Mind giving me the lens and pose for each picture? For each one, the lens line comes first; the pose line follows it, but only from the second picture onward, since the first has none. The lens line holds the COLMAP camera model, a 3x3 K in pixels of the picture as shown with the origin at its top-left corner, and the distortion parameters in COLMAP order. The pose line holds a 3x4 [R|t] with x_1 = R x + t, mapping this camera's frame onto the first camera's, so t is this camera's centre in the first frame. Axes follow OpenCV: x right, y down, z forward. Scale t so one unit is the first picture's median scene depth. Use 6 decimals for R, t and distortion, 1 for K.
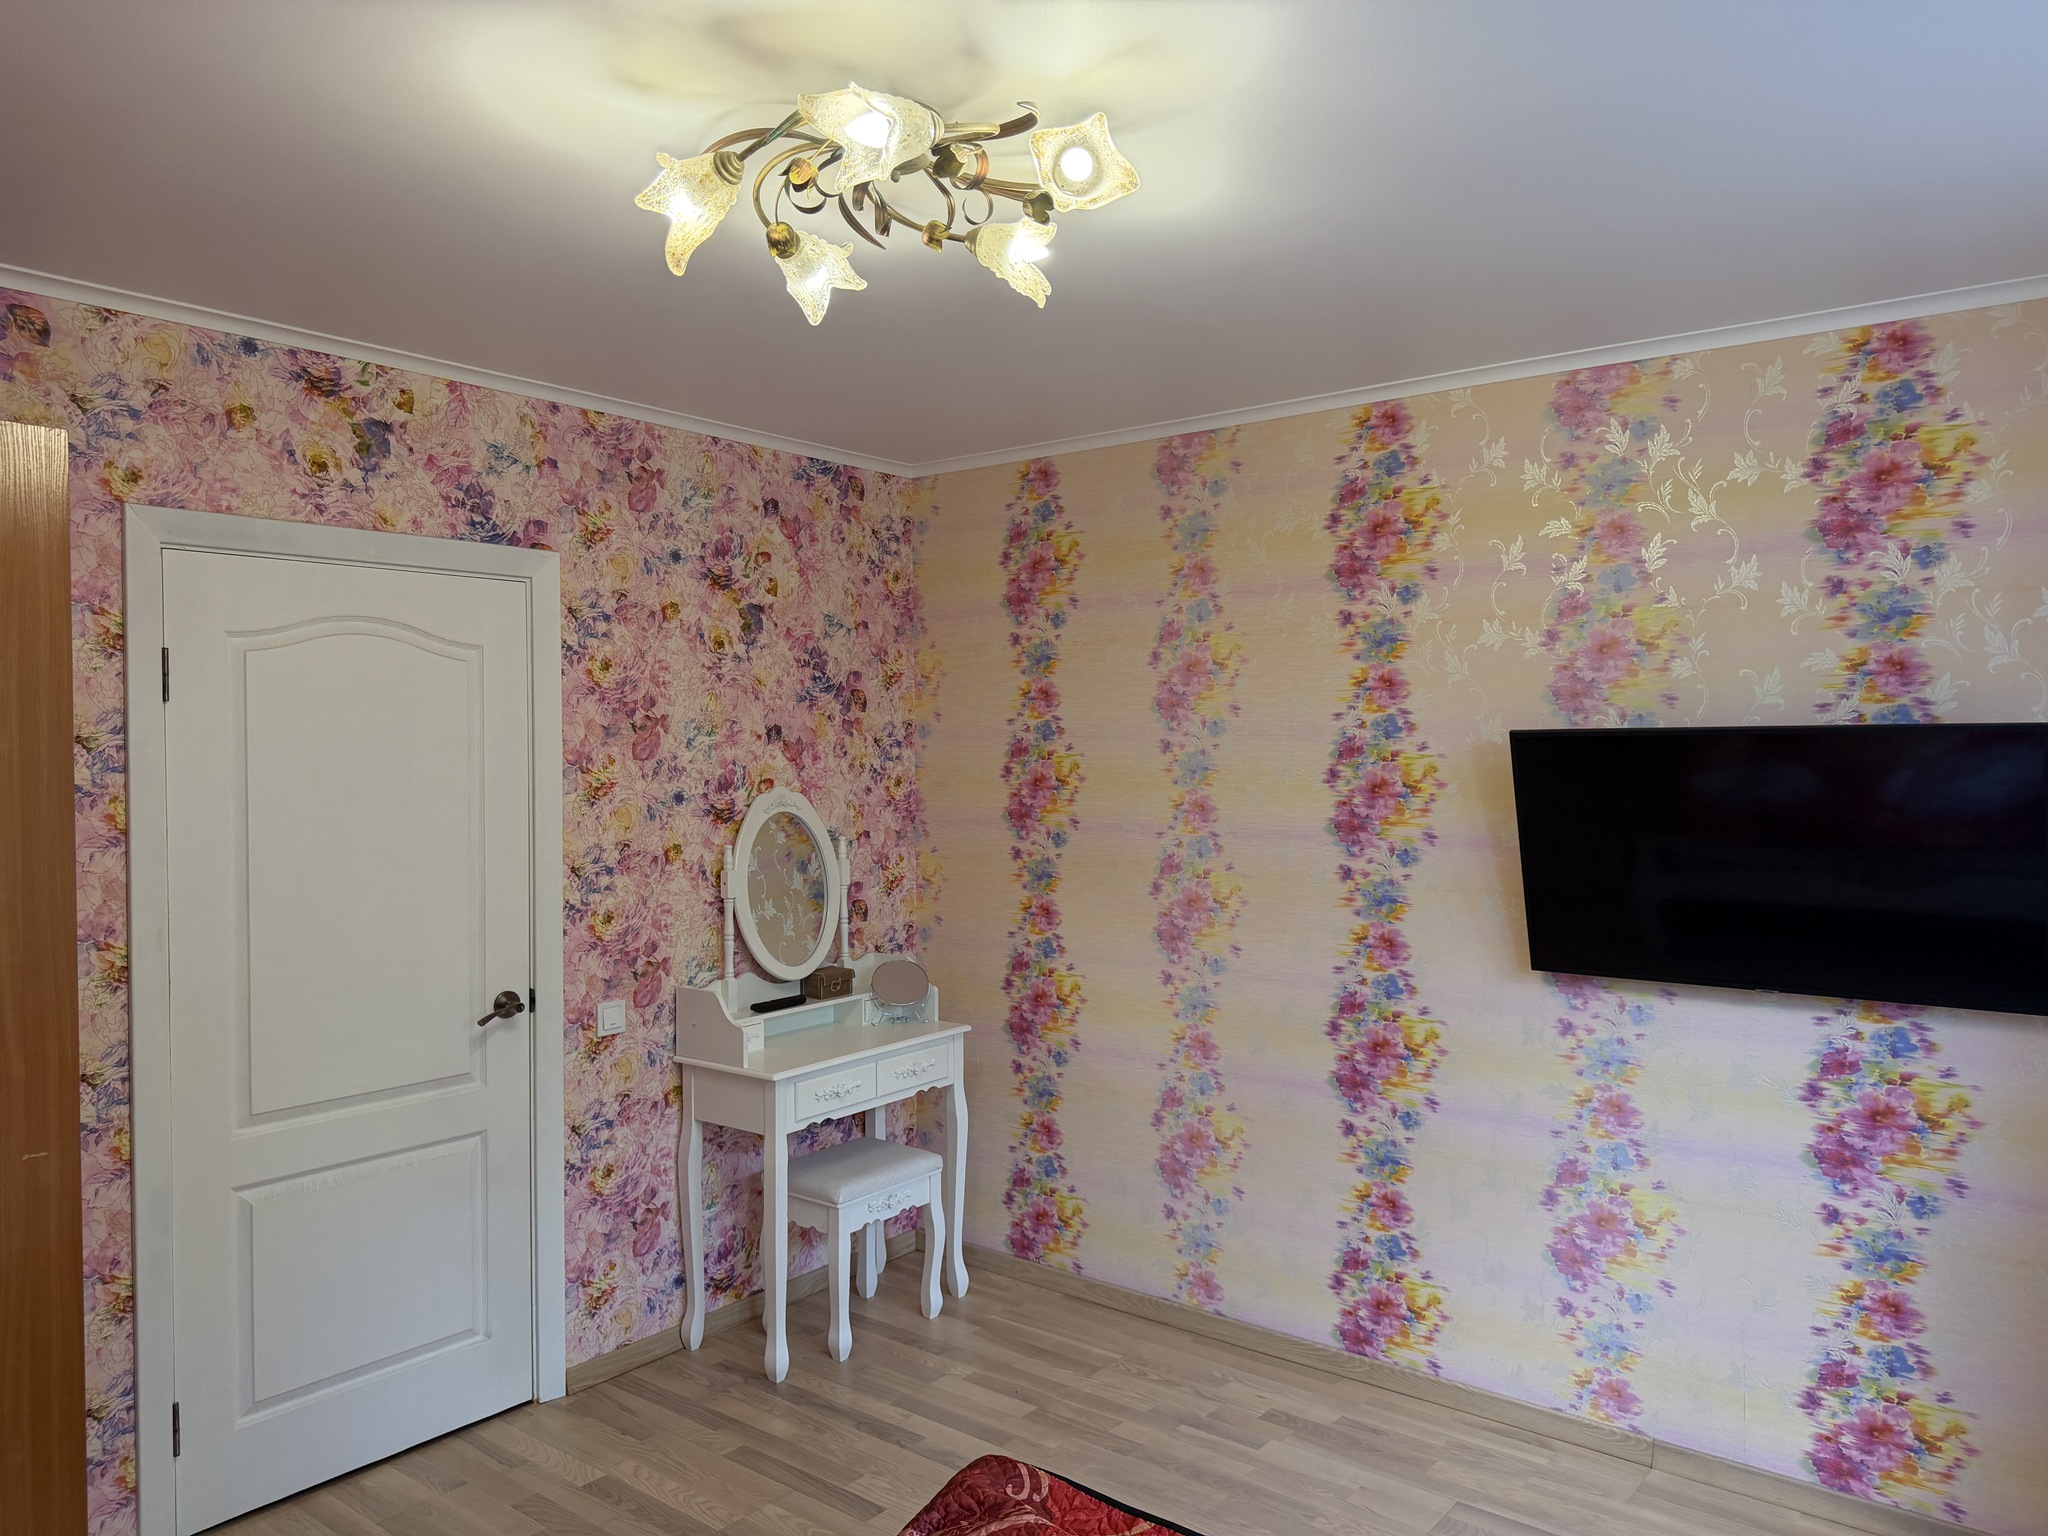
lens RADIAL K [[1438.1, 0, 1018.2], [0, 1438.1, 761.6], [0, 0, 1]] dist [0.005884, -0.020280]
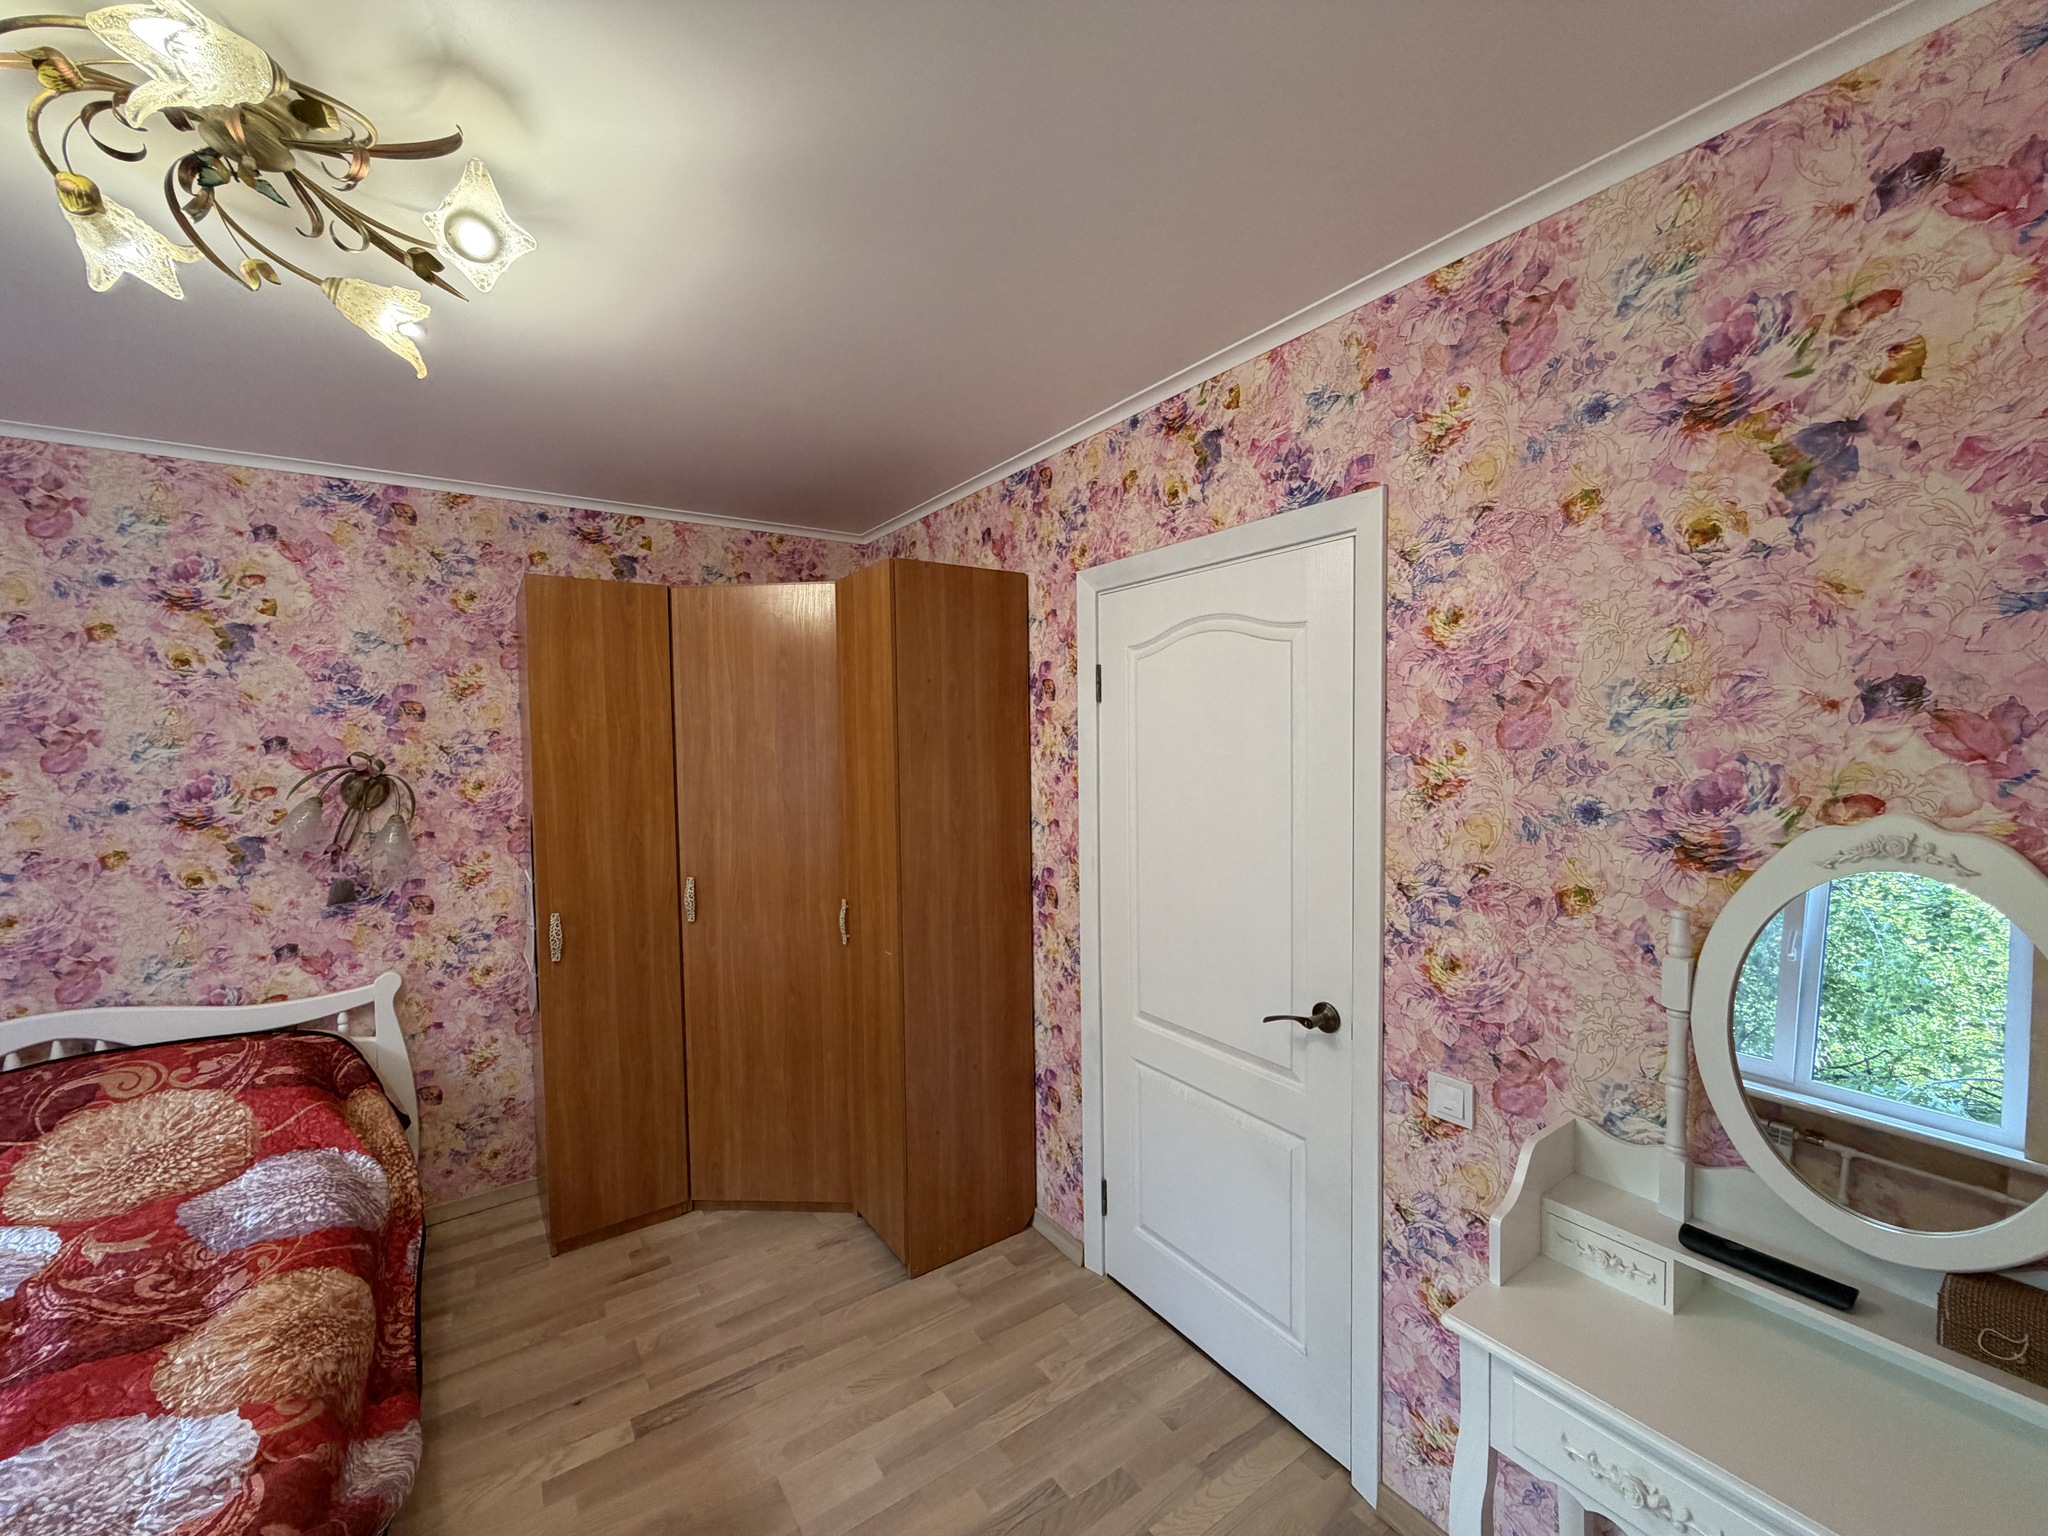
lens RADIAL K [[814.5, 0, 1022.1], [0, 814.5, 771.0], [0, 0, 1]] dist [-0.001165, 0.000406]
pose [[-0.288199, 0.047434, -0.956395, 0.110341], [0.001434, 0.998793, 0.049105, -0.006487], [0.957569, 0.012781, -0.287919, 0.590323]]
